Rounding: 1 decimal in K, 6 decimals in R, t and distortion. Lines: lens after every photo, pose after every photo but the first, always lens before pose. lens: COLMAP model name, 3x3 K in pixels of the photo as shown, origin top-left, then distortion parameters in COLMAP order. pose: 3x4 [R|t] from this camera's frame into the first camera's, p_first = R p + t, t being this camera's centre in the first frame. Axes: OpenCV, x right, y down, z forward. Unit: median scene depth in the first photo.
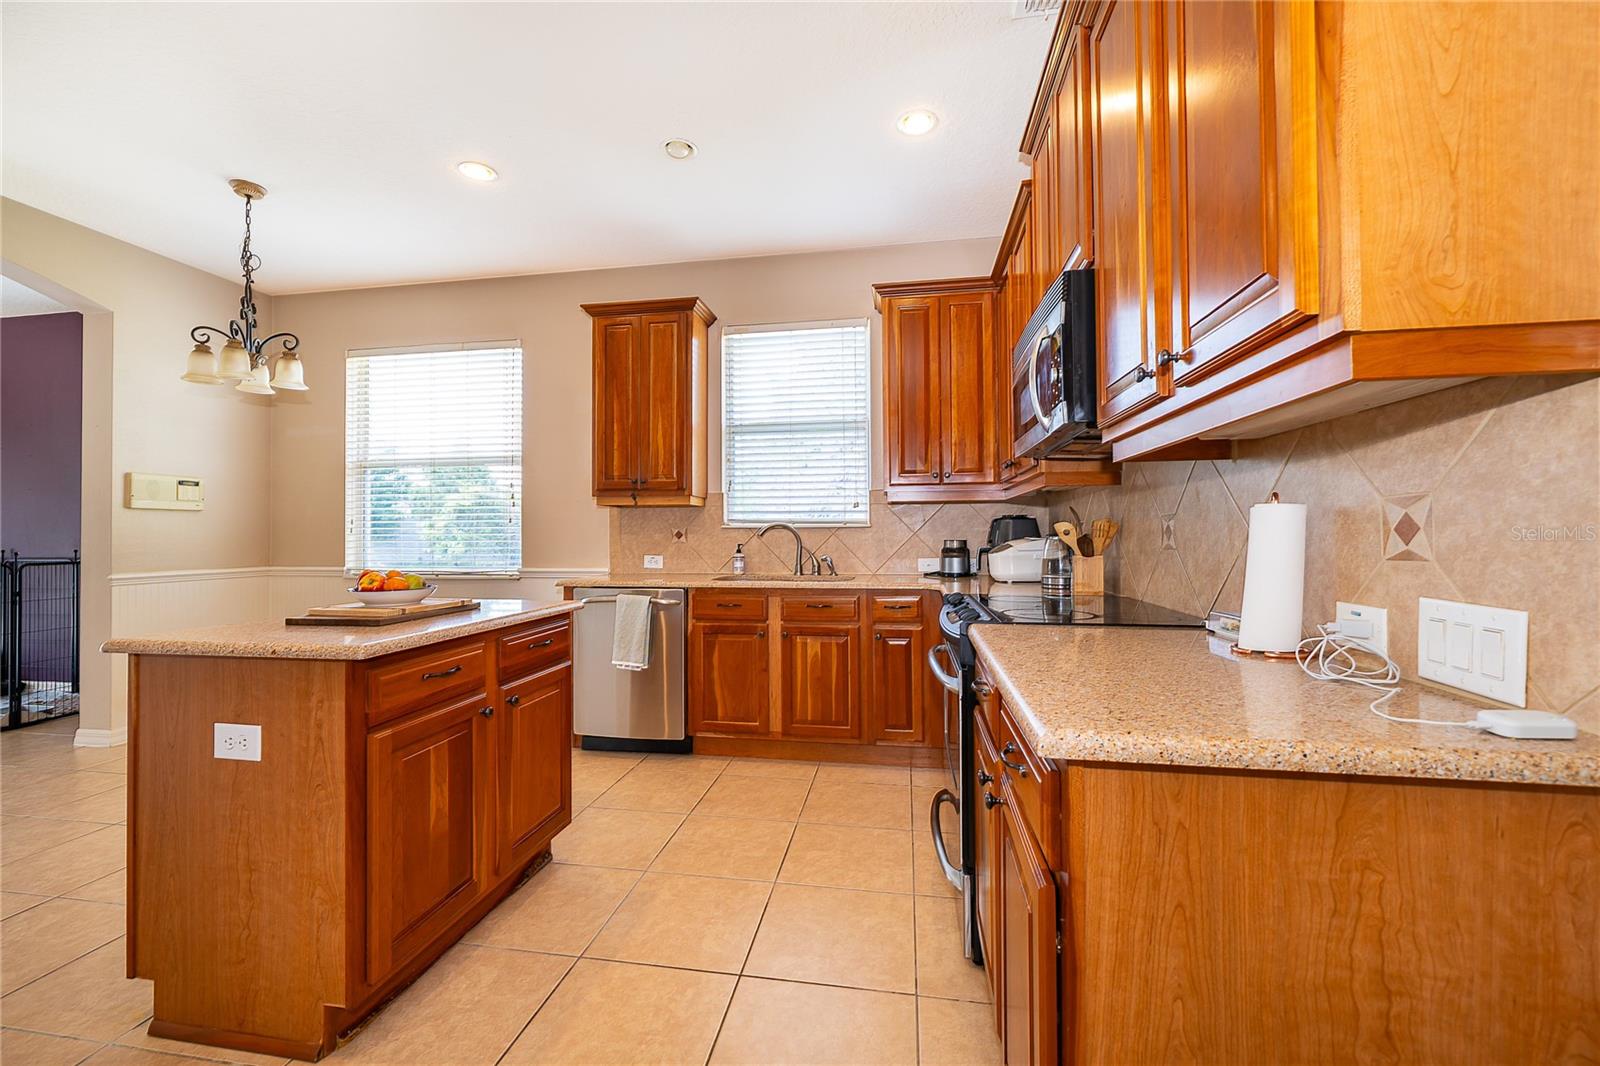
lens RADIAL K [[640.4, 0, 800.0], [0, 640.4, 533.0], [0, 0, 1]] dist [-0.001110, -0.000068]
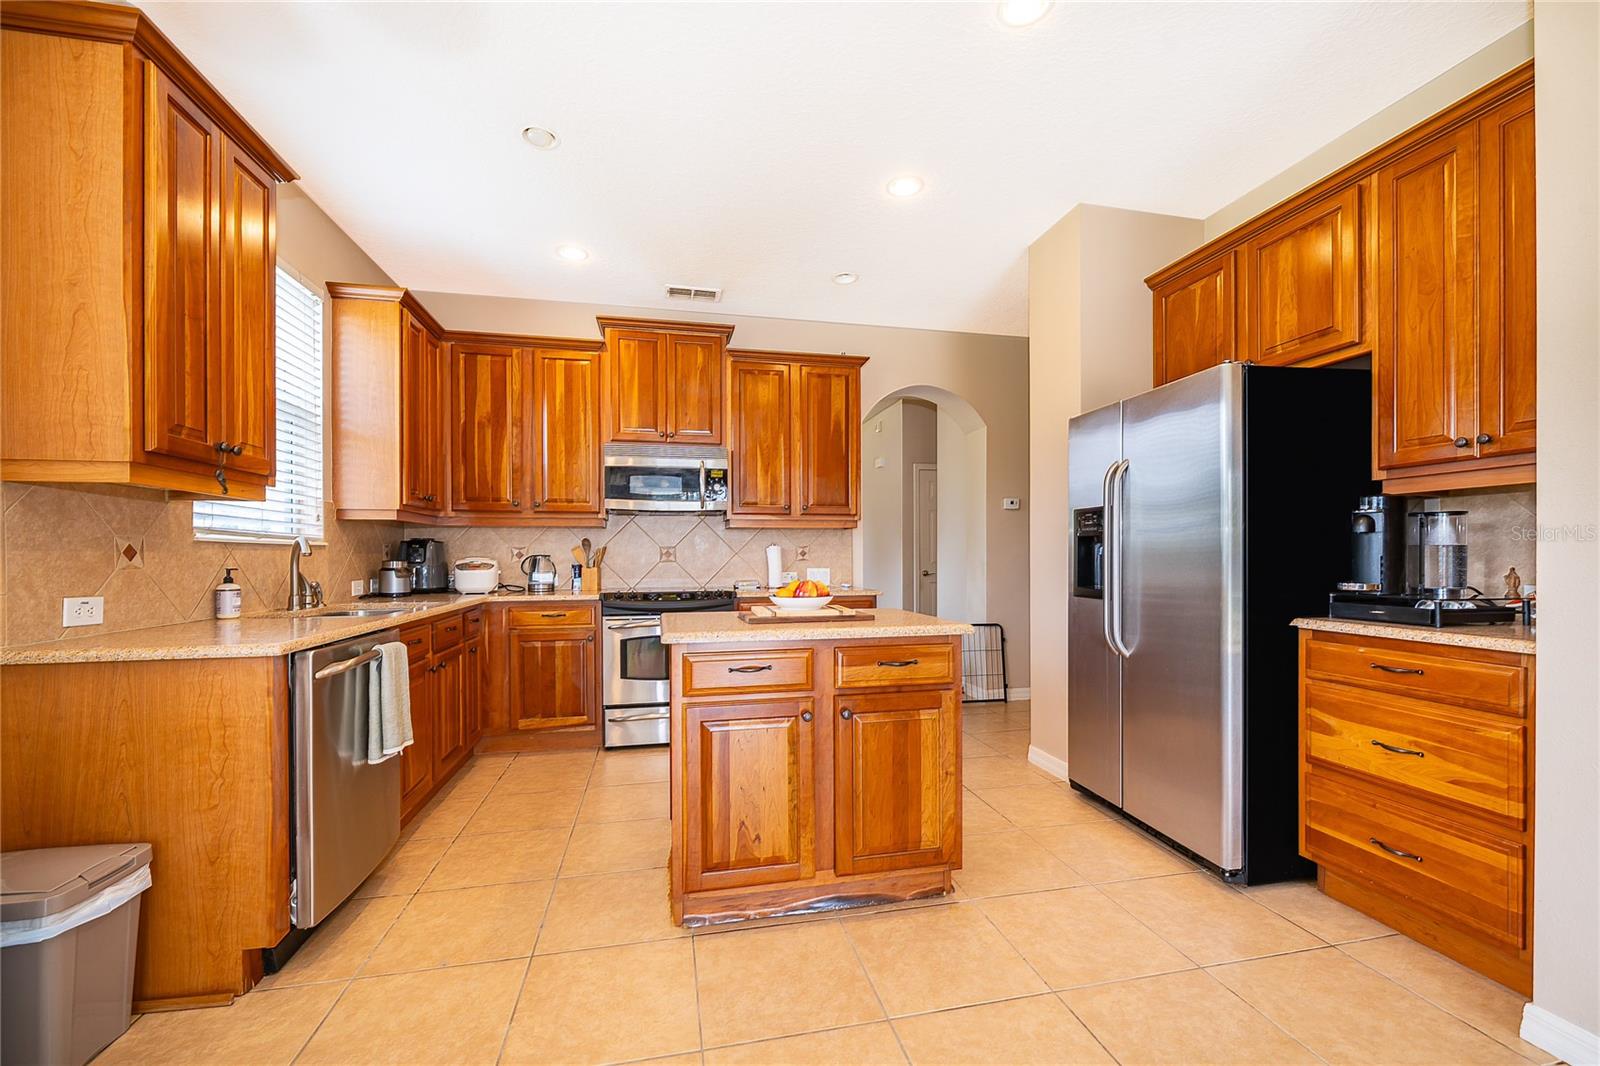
lens RADIAL K [[642.5, 0, 800.3], [0, 642.5, 558.0], [0, 0, 1]] dist [-0.002489, -0.000180]
pose [[-0.371823, 0.000792, 0.928303, -0.913271], [-0.000435, 0.999999, -0.001027, 0.008206], [-0.928304, -0.000785, -0.371822, 0.757973]]
